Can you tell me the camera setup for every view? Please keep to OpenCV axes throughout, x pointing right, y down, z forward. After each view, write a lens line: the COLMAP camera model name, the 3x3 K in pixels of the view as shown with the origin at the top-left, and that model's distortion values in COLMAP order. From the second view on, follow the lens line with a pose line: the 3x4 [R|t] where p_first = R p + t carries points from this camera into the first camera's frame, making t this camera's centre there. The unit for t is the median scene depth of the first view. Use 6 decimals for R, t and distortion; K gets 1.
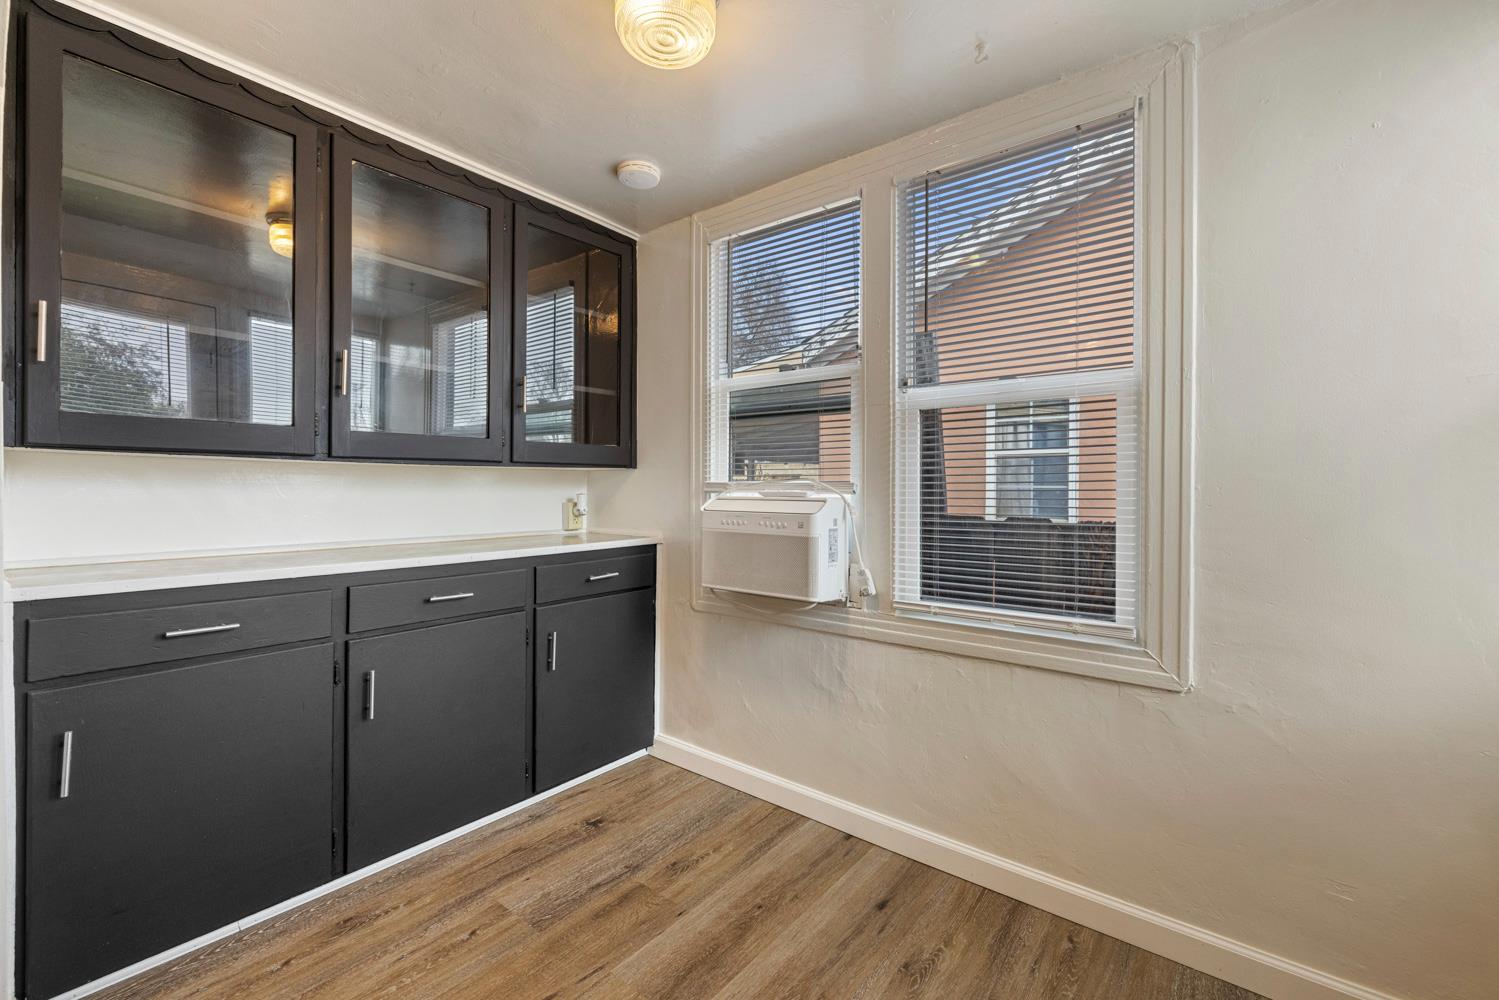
lens RADIAL K [[641.2, 0, 743.9], [0, 641.2, 494.5], [0, 0, 1]] dist [0.001049, -0.000087]
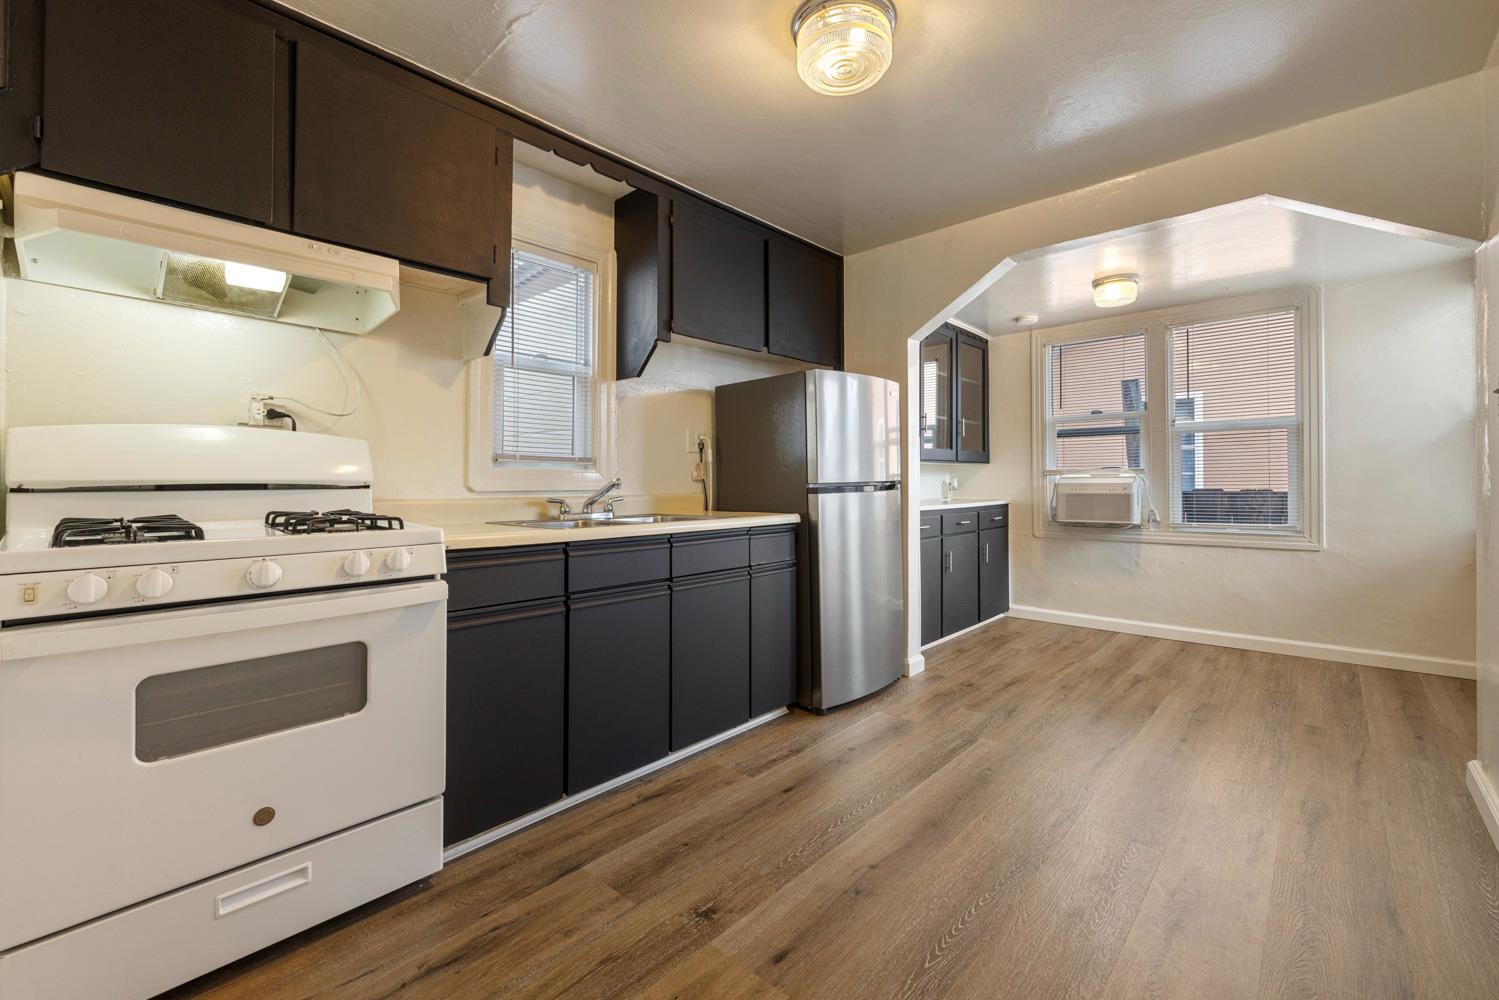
lens RADIAL K [[641.2, 0, 749.3], [0, 641.2, 481.5], [0, 0, 1]] dist [0.001049, -0.000087]
pose [[0.997879, -0.012512, -0.063884, -0.932914], [0.011853, 0.999873, -0.010687, 0.030340], [0.064009, 0.009907, 0.997900, -1.110613]]
